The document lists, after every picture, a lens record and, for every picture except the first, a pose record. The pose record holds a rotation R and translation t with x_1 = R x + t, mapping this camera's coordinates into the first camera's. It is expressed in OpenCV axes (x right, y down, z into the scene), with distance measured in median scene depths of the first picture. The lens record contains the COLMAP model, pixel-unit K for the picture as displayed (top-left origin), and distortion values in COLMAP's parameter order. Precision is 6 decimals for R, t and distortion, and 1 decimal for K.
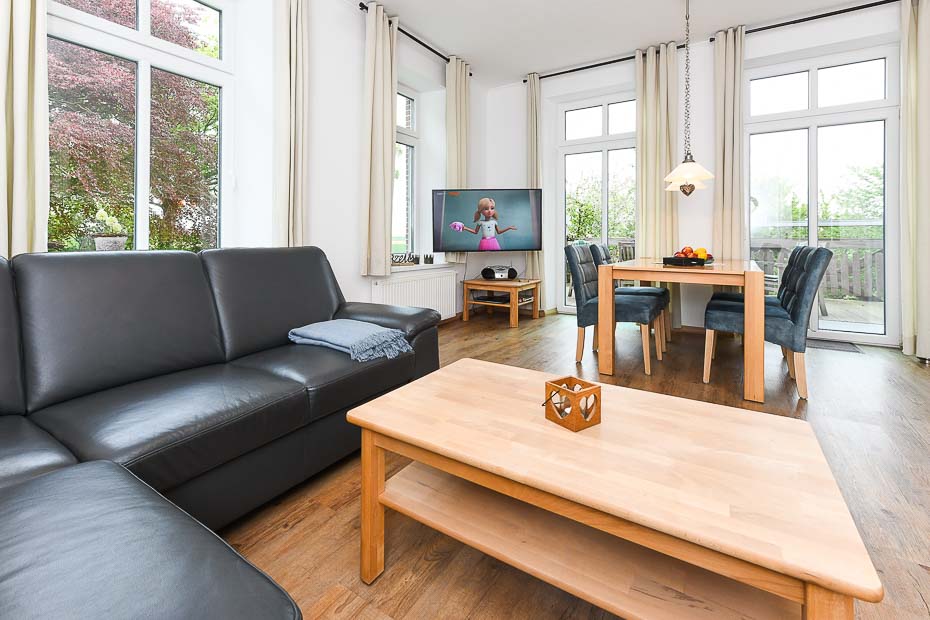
lens RADIAL K [[415.9, 0, 449.7], [0, 415.9, 242.5], [0, 0, 1]] dist [0.001770, 0.000171]
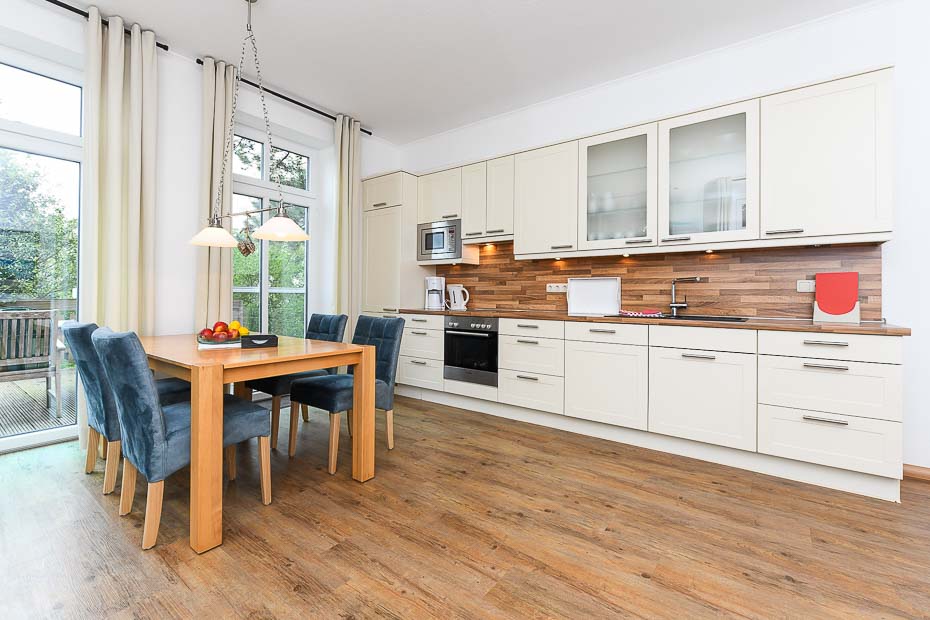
lens RADIAL K [[406.4, 0, 463.8], [0, 406.4, 294.5], [0, 0, 1]] dist [-0.000930, -0.000149]
pose [[0.041032, 0.005146, 0.999145, -0.125306], [-0.000372, 0.999987, -0.005135, -0.025833], [-0.999158, -0.000161, 0.041034, 0.409217]]
